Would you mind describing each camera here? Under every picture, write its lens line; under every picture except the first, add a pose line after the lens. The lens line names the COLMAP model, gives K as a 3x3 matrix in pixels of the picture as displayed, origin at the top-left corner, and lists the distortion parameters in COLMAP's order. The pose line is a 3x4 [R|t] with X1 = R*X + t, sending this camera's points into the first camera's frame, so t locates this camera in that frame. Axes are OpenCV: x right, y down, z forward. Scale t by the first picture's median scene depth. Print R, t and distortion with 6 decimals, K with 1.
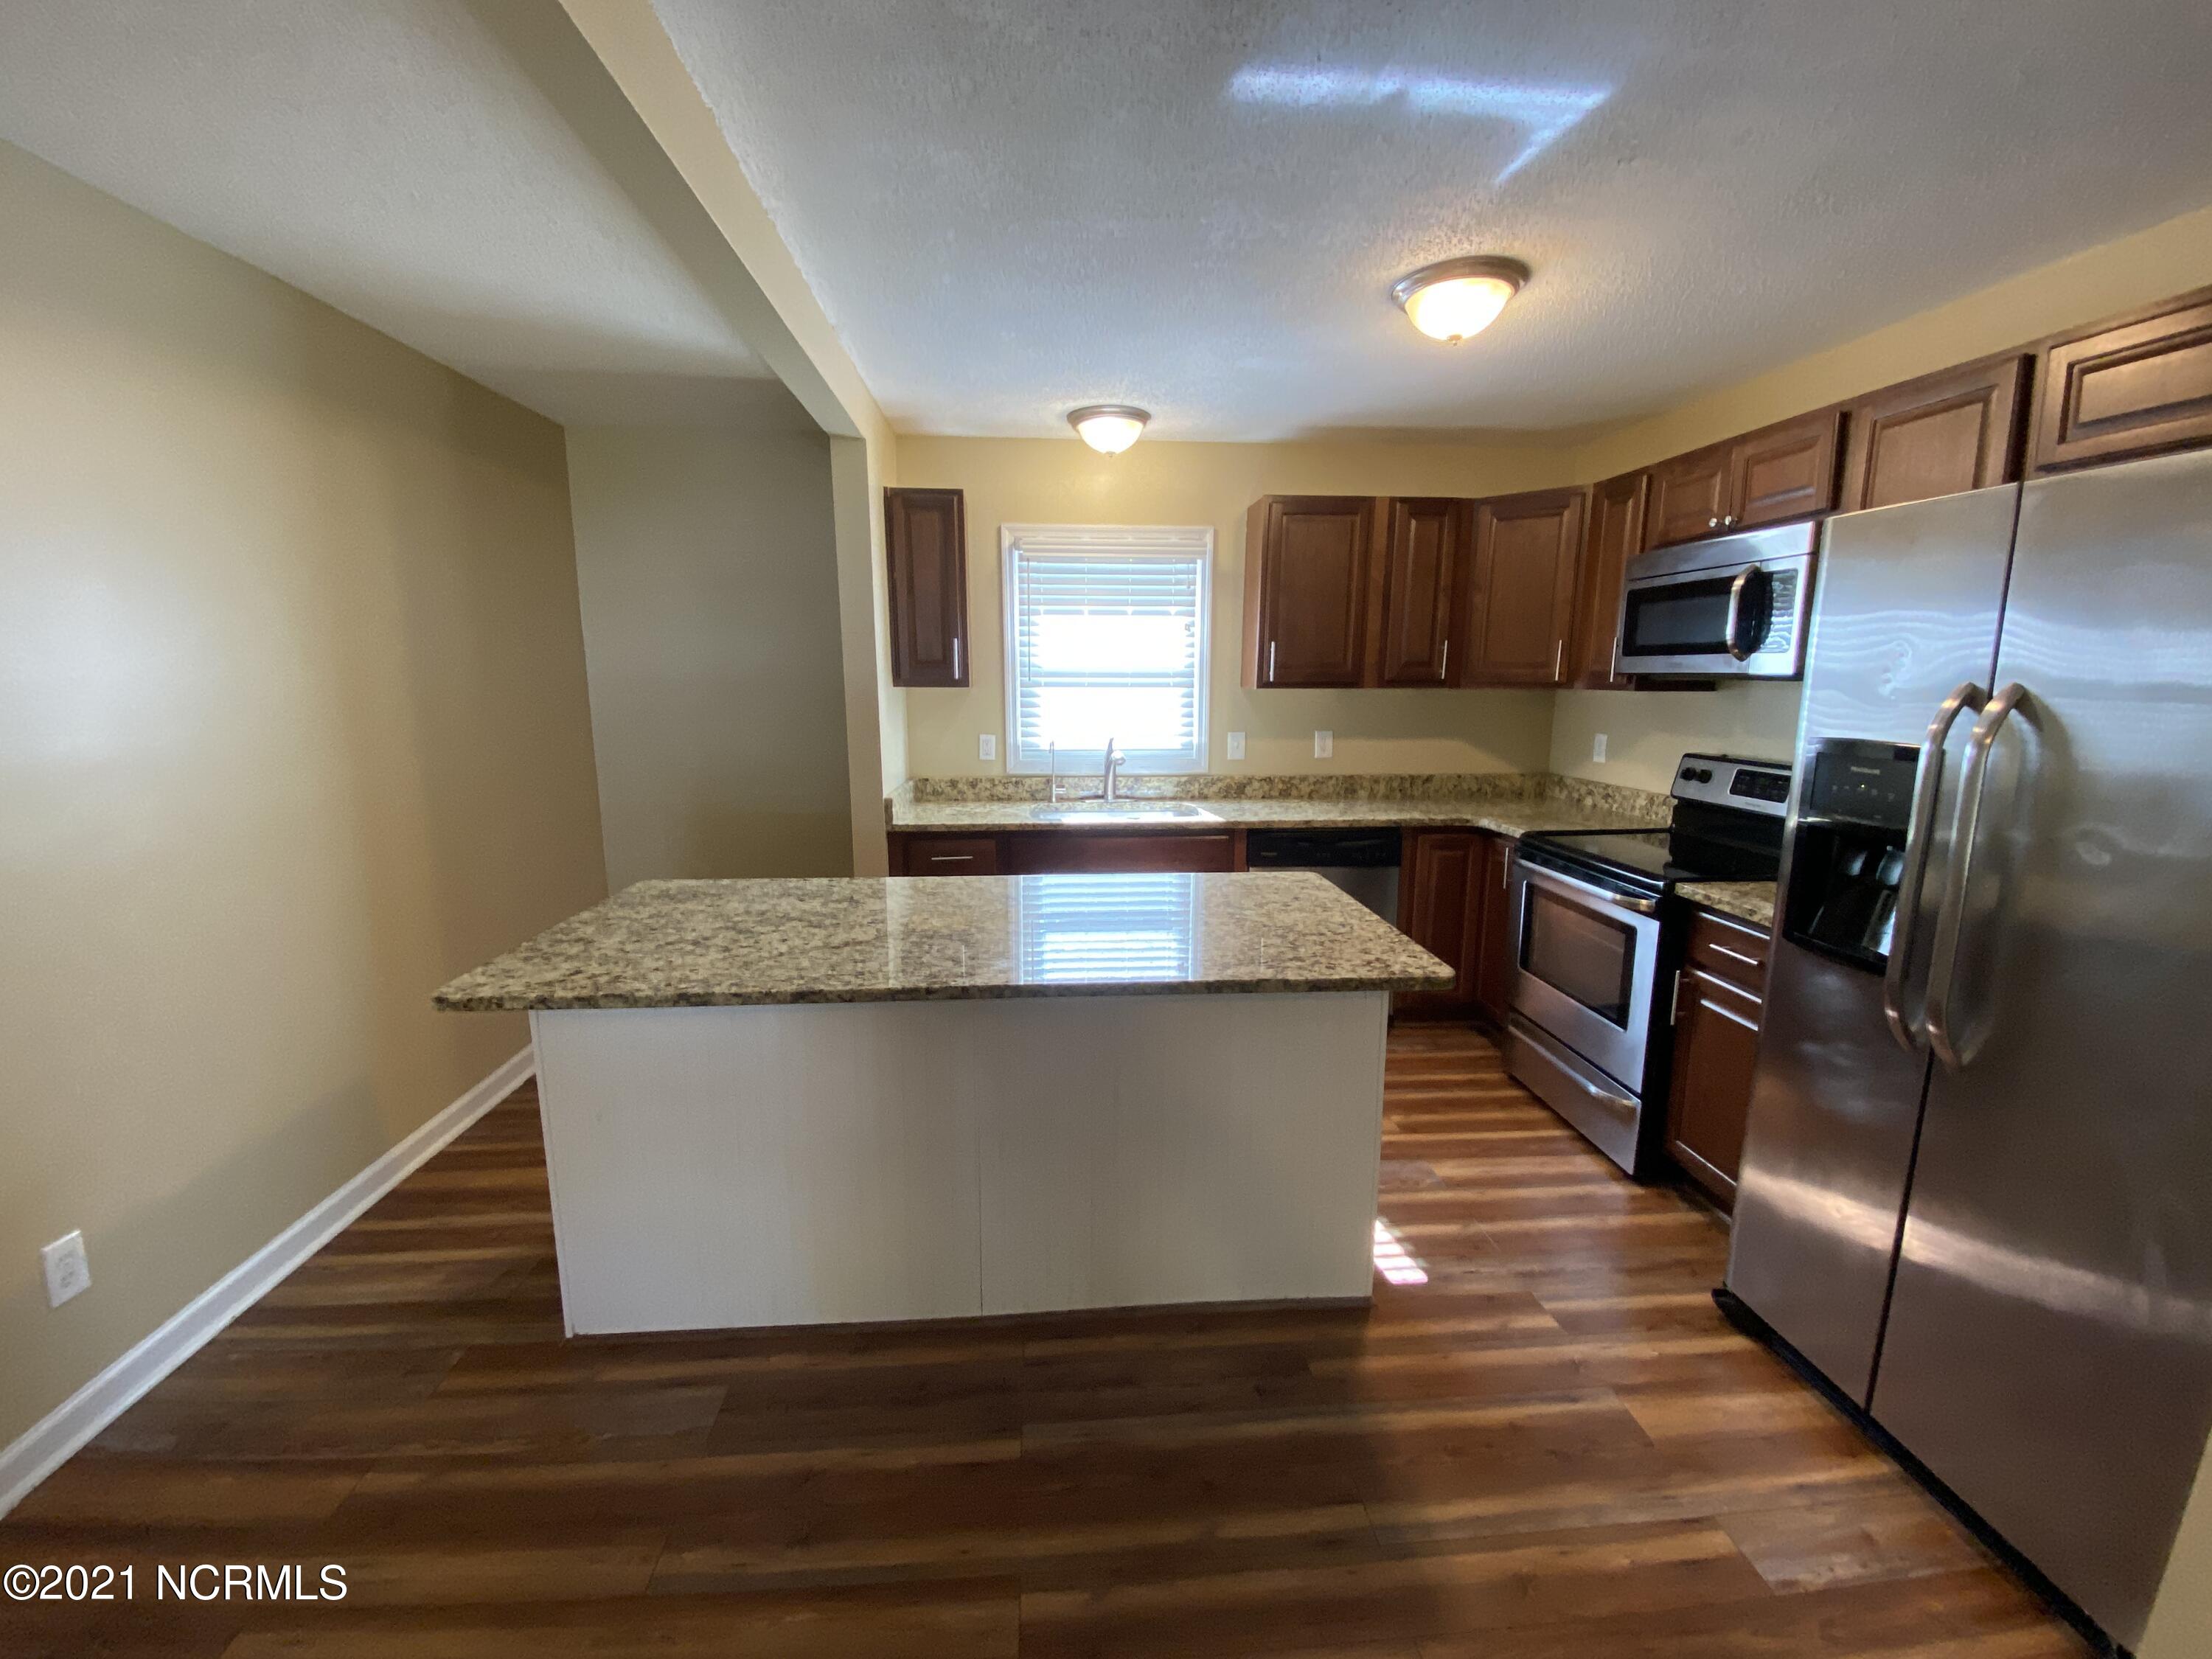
lens RADIAL K [[891.6, 0, 1099.6], [0, 891.6, 843.6], [0, 0, 1]] dist [0.000669, -0.000003]
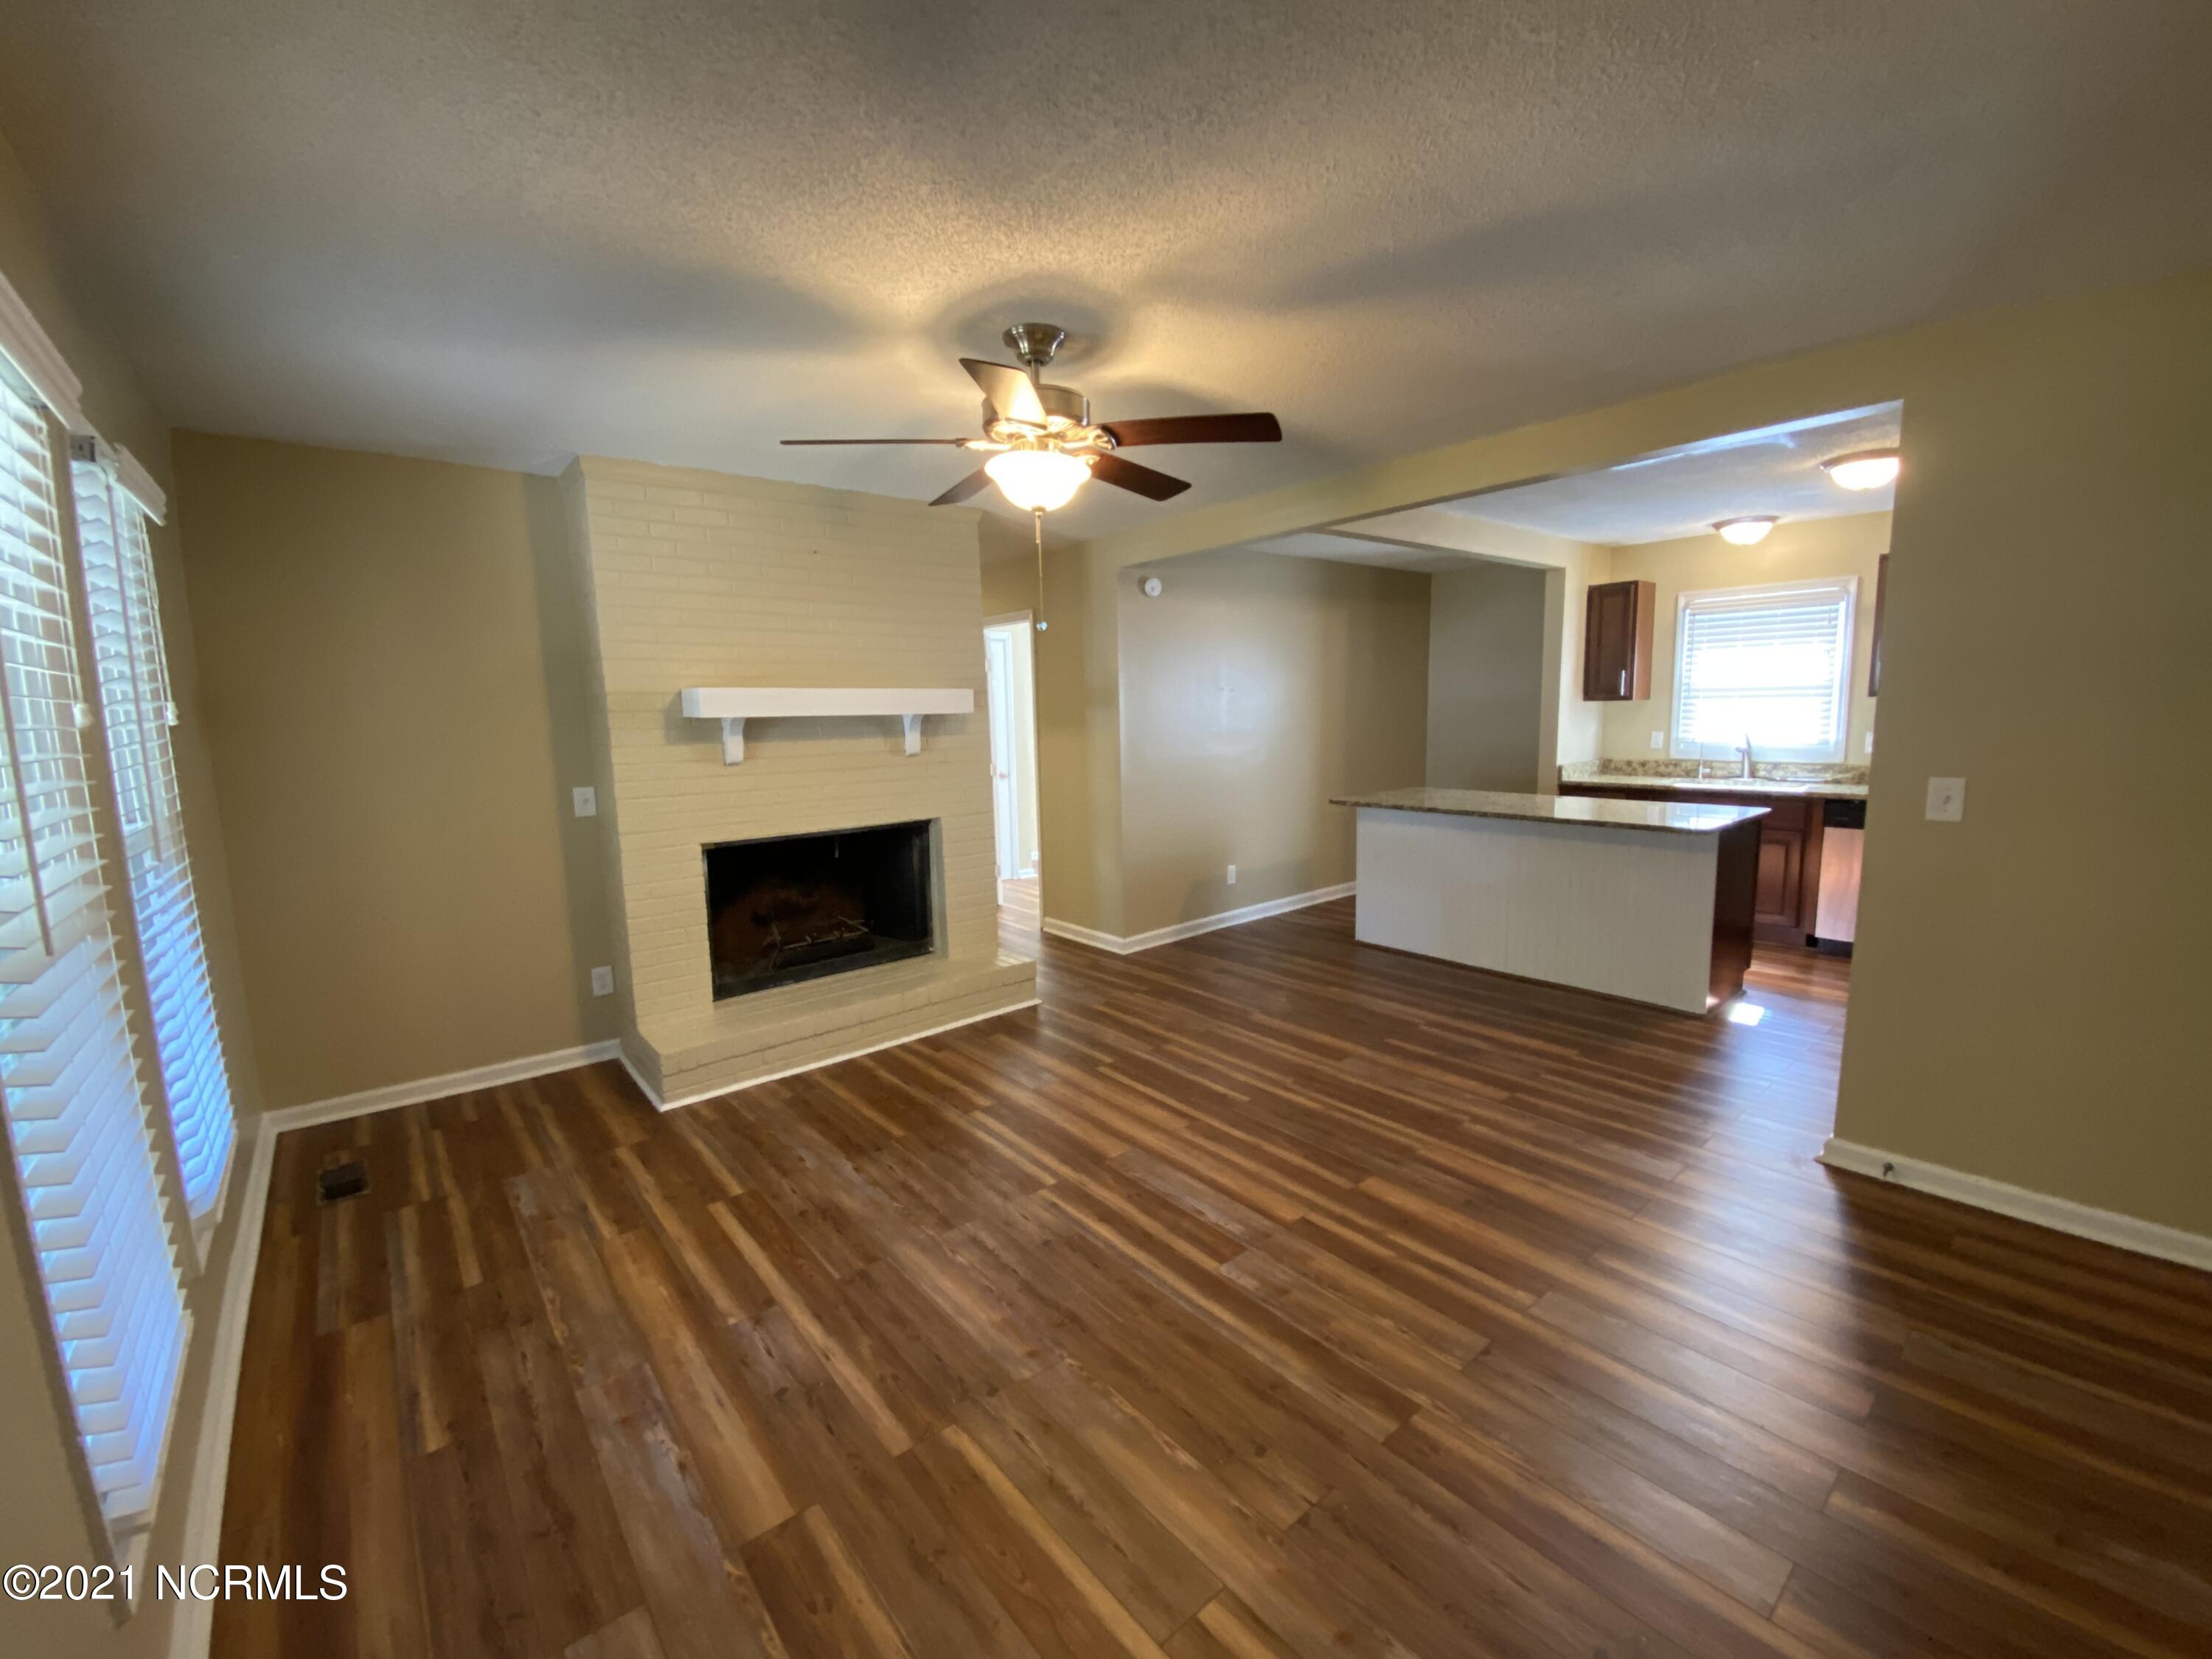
lens RADIAL K [[891.6, 0, 1099.6], [0, 891.6, 843.6], [0, 0, 1]] dist [0.000669, -0.000003]
pose [[0.581945, 0.108651, -0.805937, 0.578066], [-0.123457, 0.991352, 0.044503, 0.118015], [0.803802, 0.073600, 0.590326, -0.652582]]
